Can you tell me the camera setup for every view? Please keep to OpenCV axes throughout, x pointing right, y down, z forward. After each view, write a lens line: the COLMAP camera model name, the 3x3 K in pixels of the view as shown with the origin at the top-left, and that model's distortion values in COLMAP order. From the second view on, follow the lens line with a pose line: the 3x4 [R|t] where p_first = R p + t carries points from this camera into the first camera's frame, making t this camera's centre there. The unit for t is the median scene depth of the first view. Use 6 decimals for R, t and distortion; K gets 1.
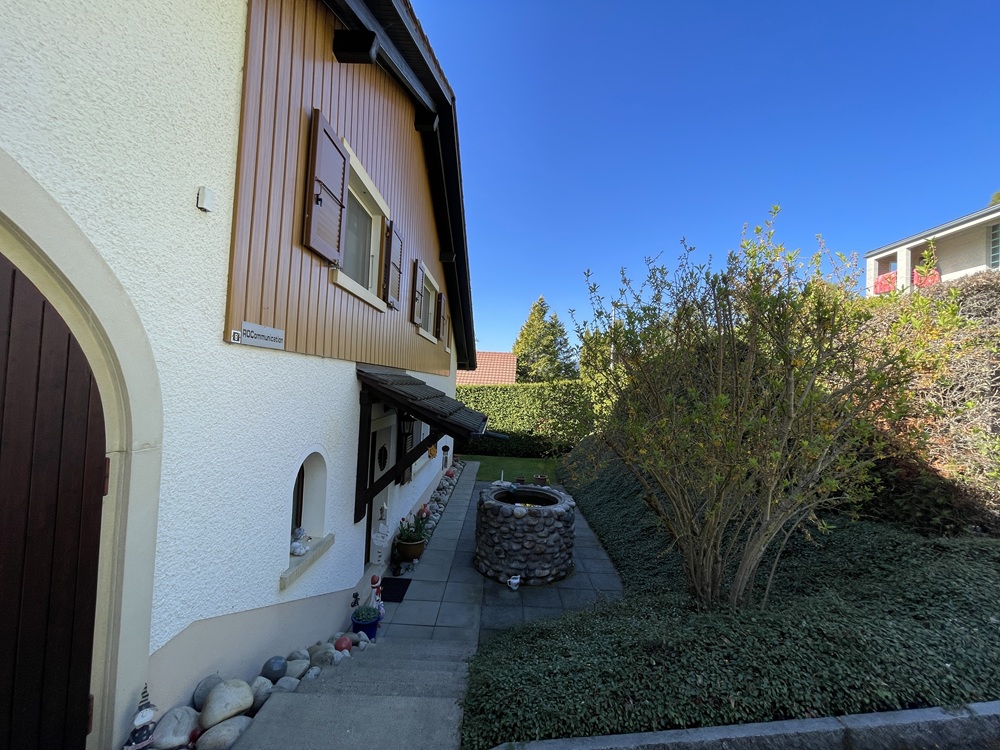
lens RADIAL K [[401.7, 0, 500.0], [0, 401.7, 375.0], [0, 0, 1]] dist [-0.001335, -0.000188]
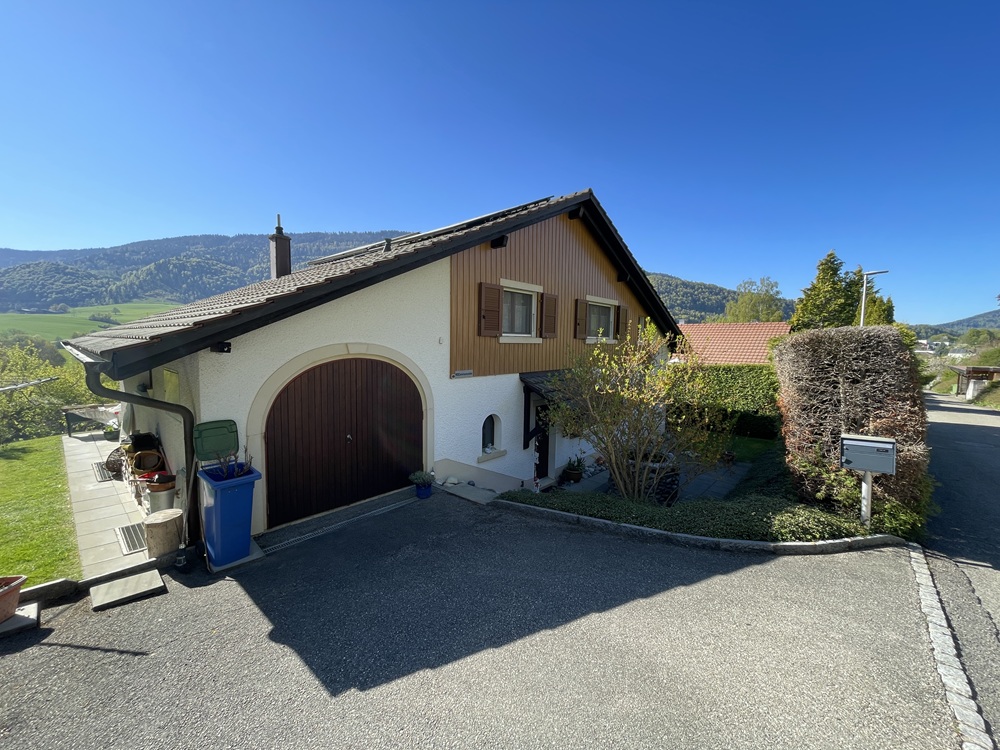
lens RADIAL K [[401.7, 0, 500.0], [0, 401.7, 375.0], [0, 0, 1]] dist [-0.001335, -0.000188]
pose [[0.750501, 0.012524, -0.660751, 0.941383], [0.042162, 0.996876, 0.066783, -0.164530], [0.659523, -0.077980, 0.747629, -0.623490]]
